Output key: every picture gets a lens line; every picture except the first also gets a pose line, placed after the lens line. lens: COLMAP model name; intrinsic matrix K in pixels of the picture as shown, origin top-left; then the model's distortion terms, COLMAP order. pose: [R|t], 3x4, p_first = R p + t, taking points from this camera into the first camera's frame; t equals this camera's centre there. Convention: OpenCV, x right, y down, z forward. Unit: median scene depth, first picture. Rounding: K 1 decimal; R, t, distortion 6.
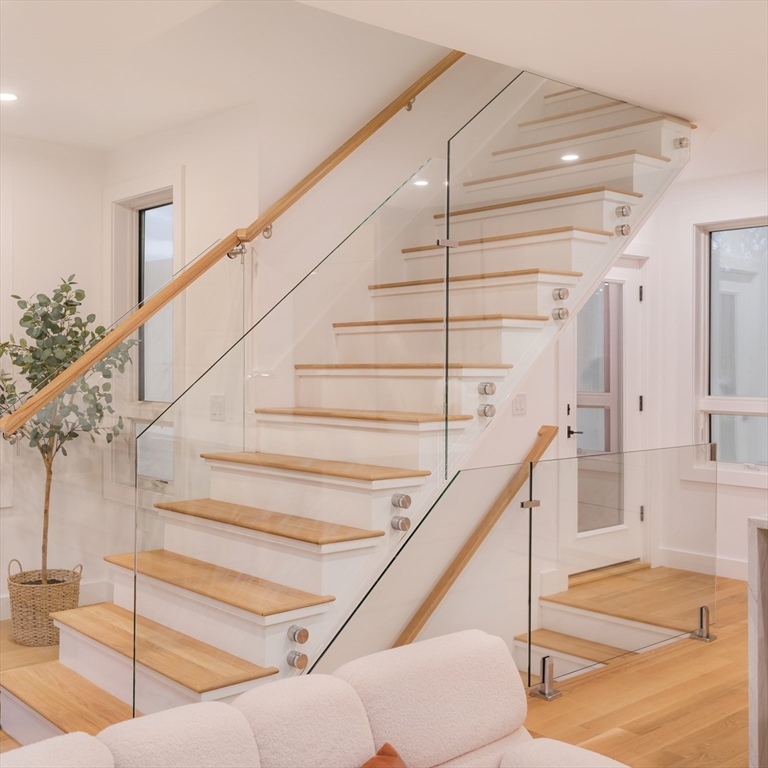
lens RADIAL K [[941.6, 0, 304.8], [0, 941.6, 357.7], [0, 0, 1]] dist [0.004635, -0.007894]
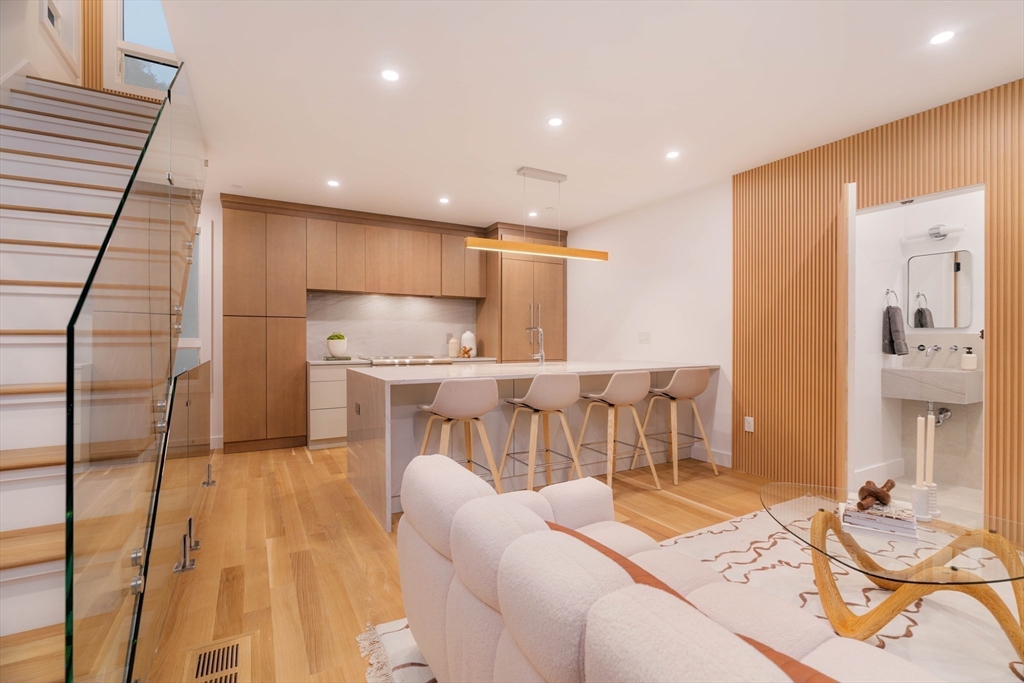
lens RADIAL K [[466.0, 0, 512.0], [0, 466.0, 341.5], [0, 0, 1]] dist [-0.000375, 0.000045]
pose [[0.164618, -0.004020, 0.986349, -0.257327], [-0.004453, 0.999978, 0.004818, 0.054554], [-0.986347, -0.005186, 0.164597, 0.376545]]
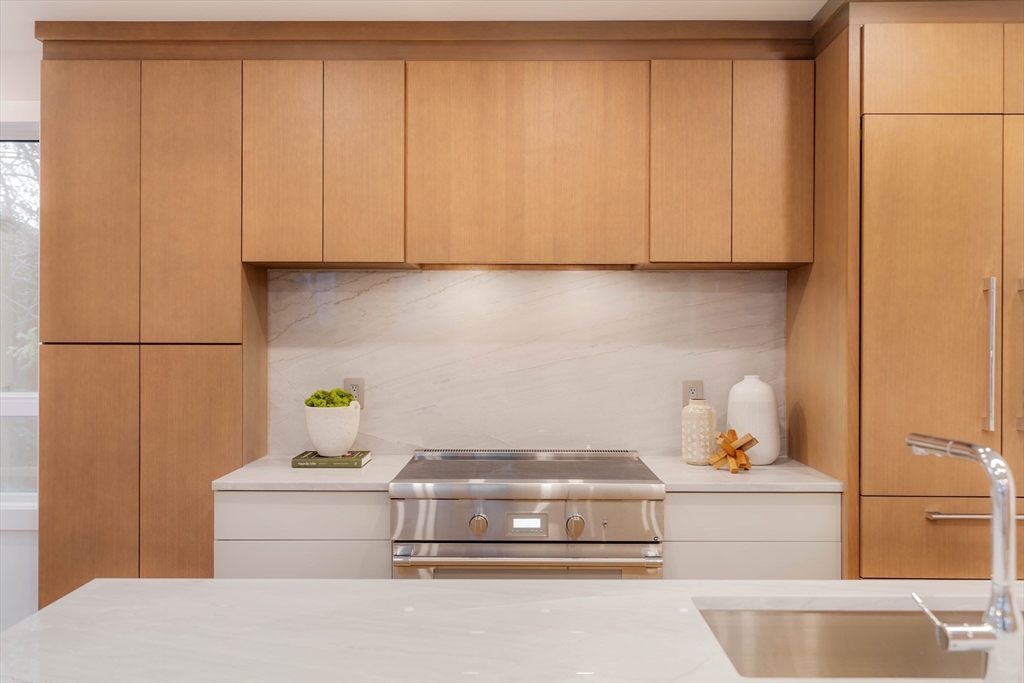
lens RADIAL K [[817.3, 0, 515.3], [0, 817.3, 341.4], [0, 0, 1]] dist [-0.001835, 0.000002]
pose [[0.633360, -0.002952, 0.773851, 0.346498], [-0.003952, 0.999967, 0.007049, -0.000225], [-0.773847, -0.007523, 0.633328, 0.430540]]
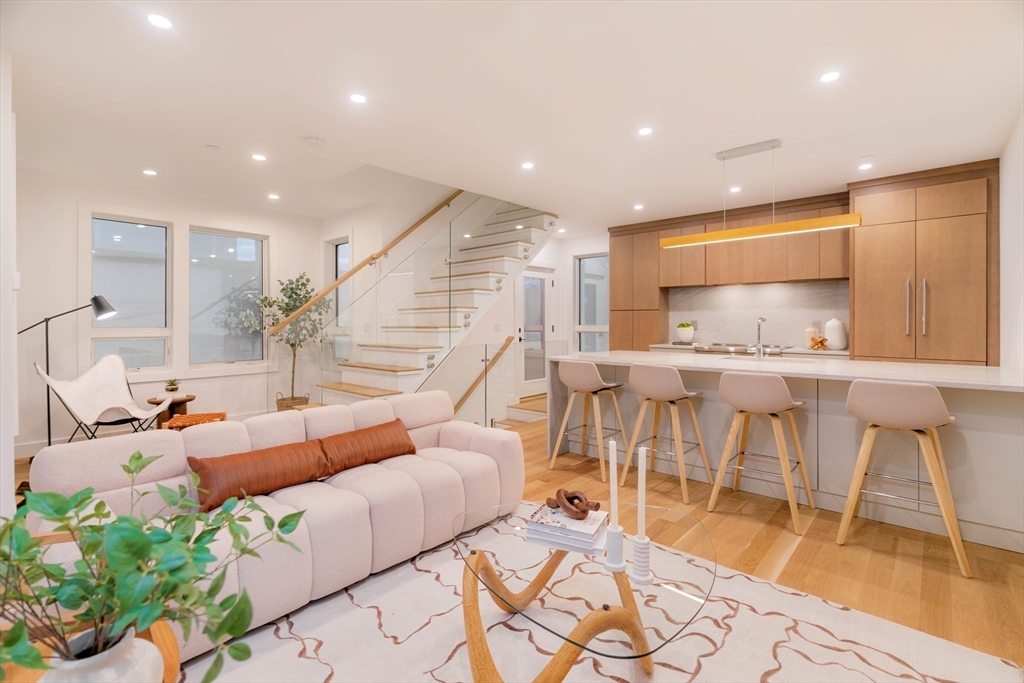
lens RADIAL K [[466.1, 0, 511.9], [0, 466.1, 322.6], [0, 0, 1]] dist [-0.002340, 0.000171]
pose [[0.988475, -0.002838, 0.151355, 0.094182], [0.001717, 0.999970, 0.007534, 0.032949], [-0.151372, -0.007187, 0.988451, -0.245755]]
